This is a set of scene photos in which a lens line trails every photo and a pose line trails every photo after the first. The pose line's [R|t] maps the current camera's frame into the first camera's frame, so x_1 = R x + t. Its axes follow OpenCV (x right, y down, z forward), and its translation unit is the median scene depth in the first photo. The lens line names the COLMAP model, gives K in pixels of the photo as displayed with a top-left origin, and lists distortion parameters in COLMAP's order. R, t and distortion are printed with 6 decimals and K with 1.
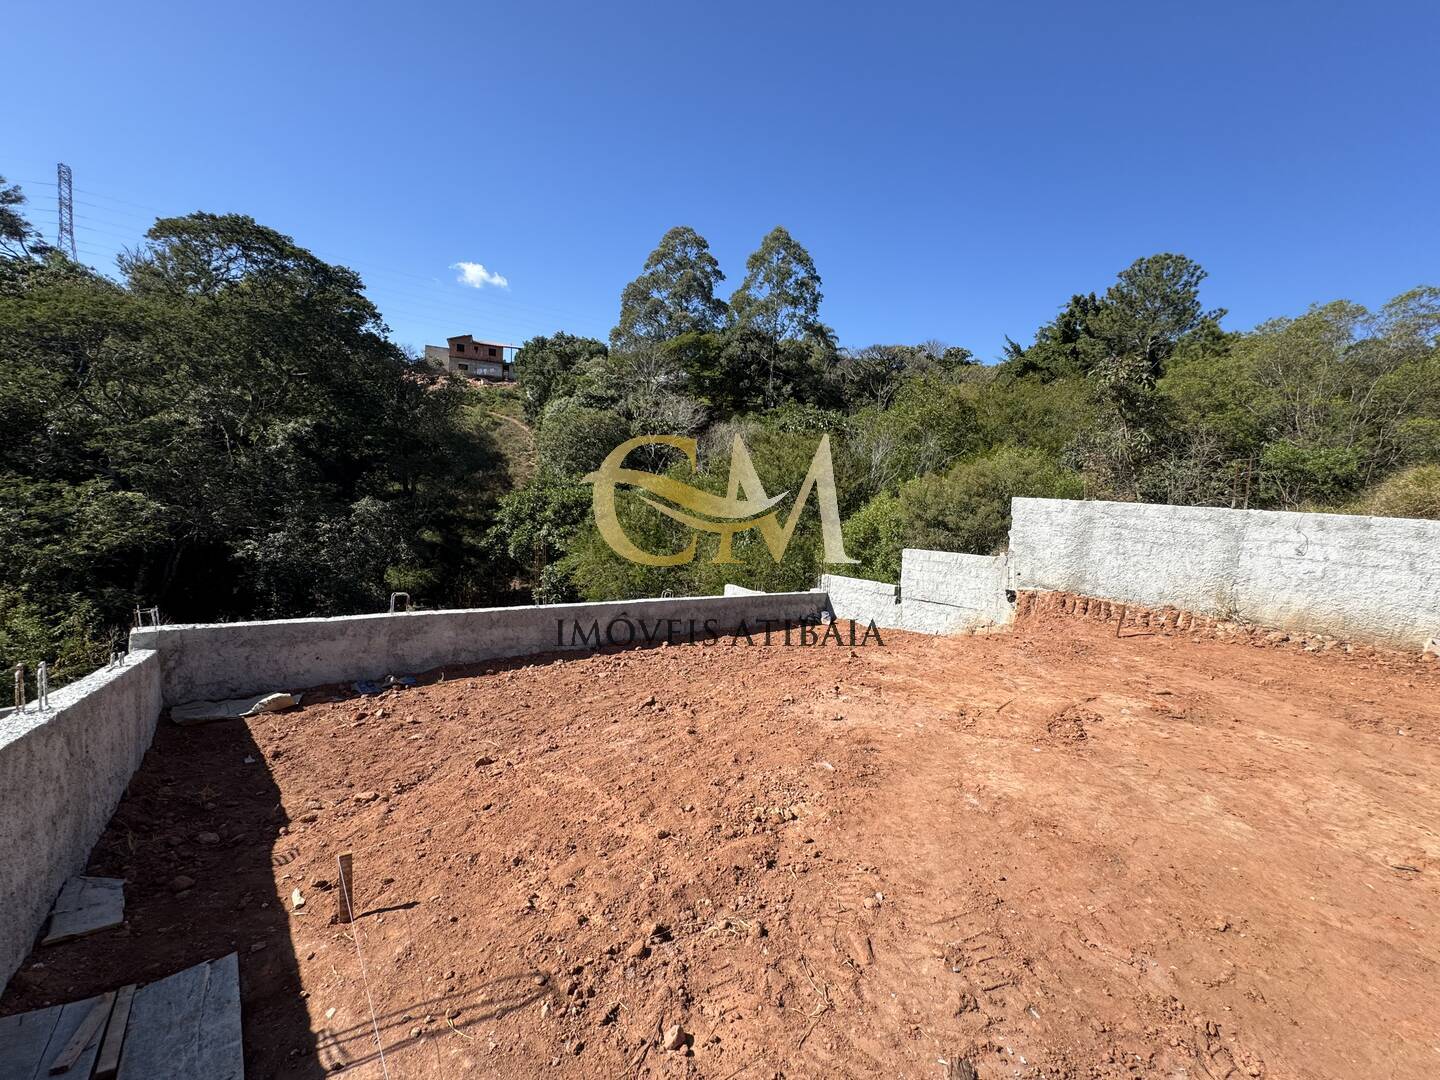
lens RADIAL K [[580.0, 0, 718.3], [0, 580.0, 542.1], [0, 0, 1]] dist [-0.001924, -0.000157]
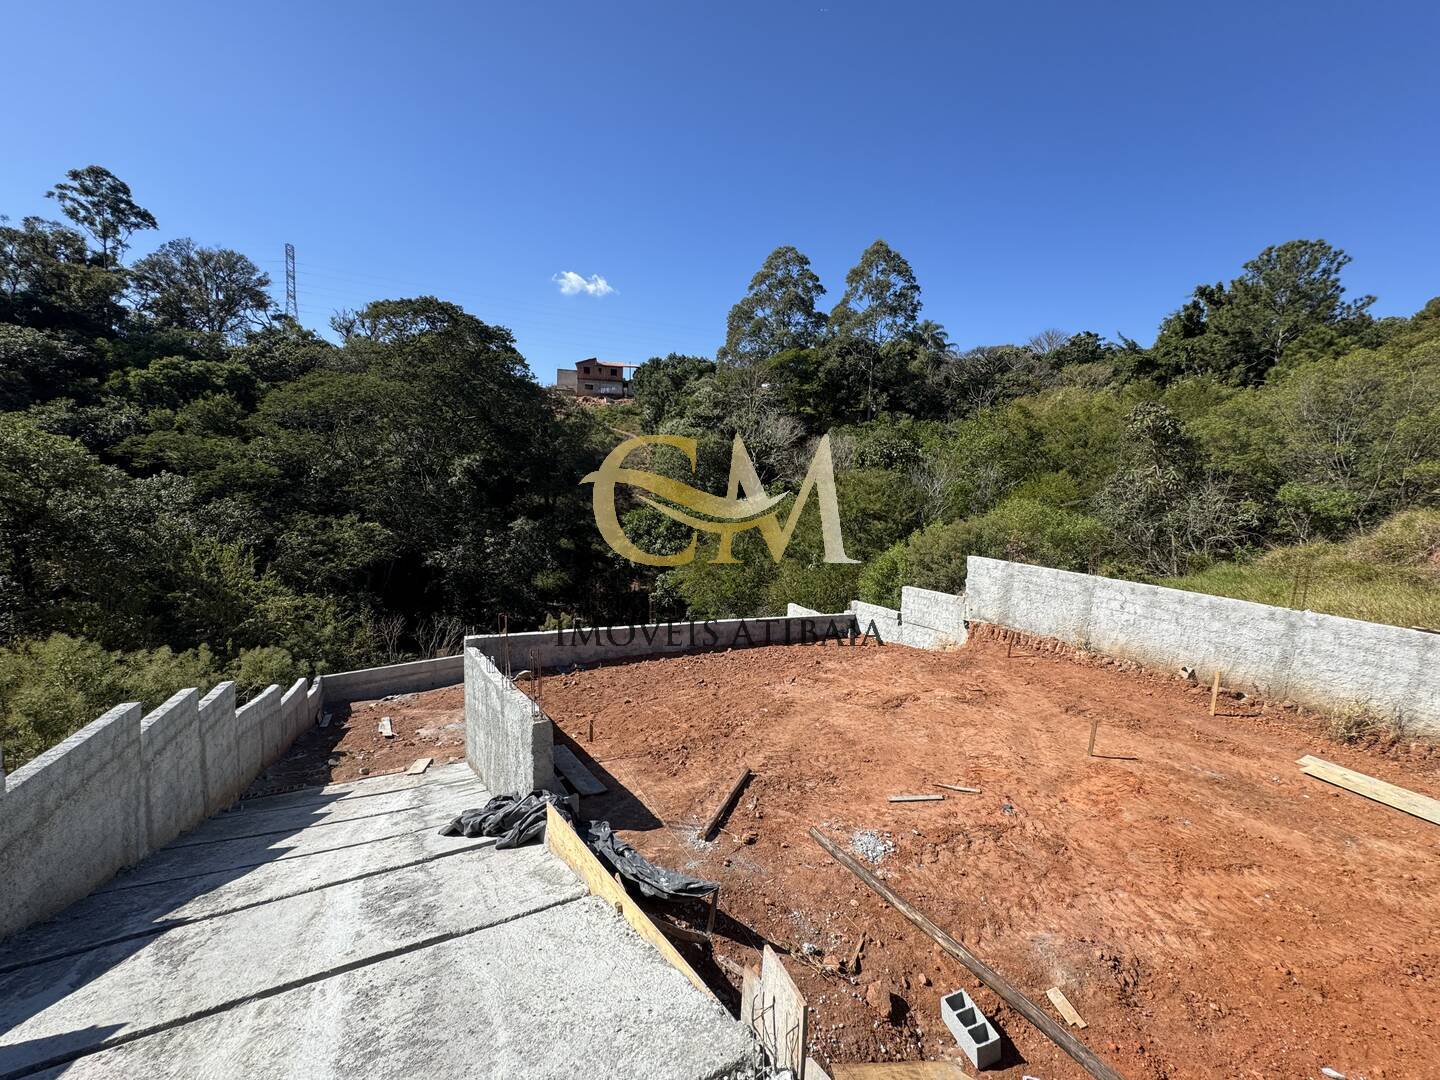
lens RADIAL K [[580.0, 0, 718.3], [0, 580.0, 542.1], [0, 0, 1]] dist [-0.001924, -0.000157]
pose [[0.981614, -0.000725, -0.190875, 0.032323], [0.002343, 0.999963, 0.008254, -0.023153], [0.190862, -0.008550, 0.981580, -0.097864]]
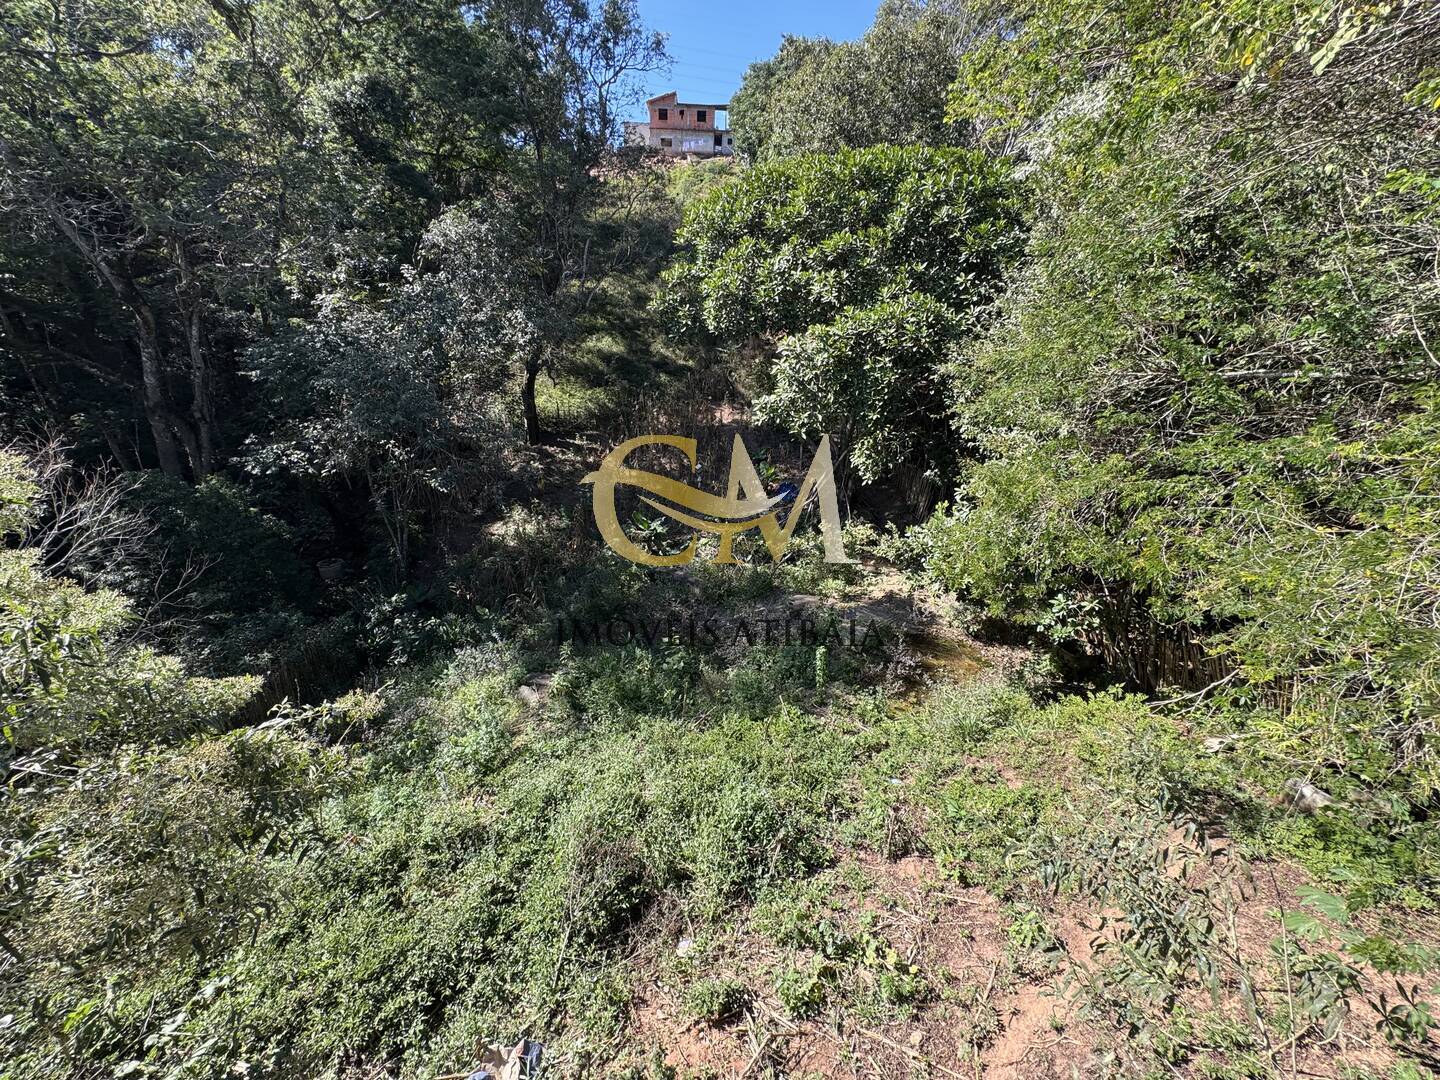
lens RADIAL K [[580.0, 0, 718.3], [0, 580.0, 542.1], [0, 0, 1]] dist [-0.001924, -0.000157]
pose [[0.937593, 0.092973, -0.335076, -0.127194], [-0.010364, 0.970638, 0.240320, 0.054346], [0.347581, -0.221849, 0.911027, 0.383600]]
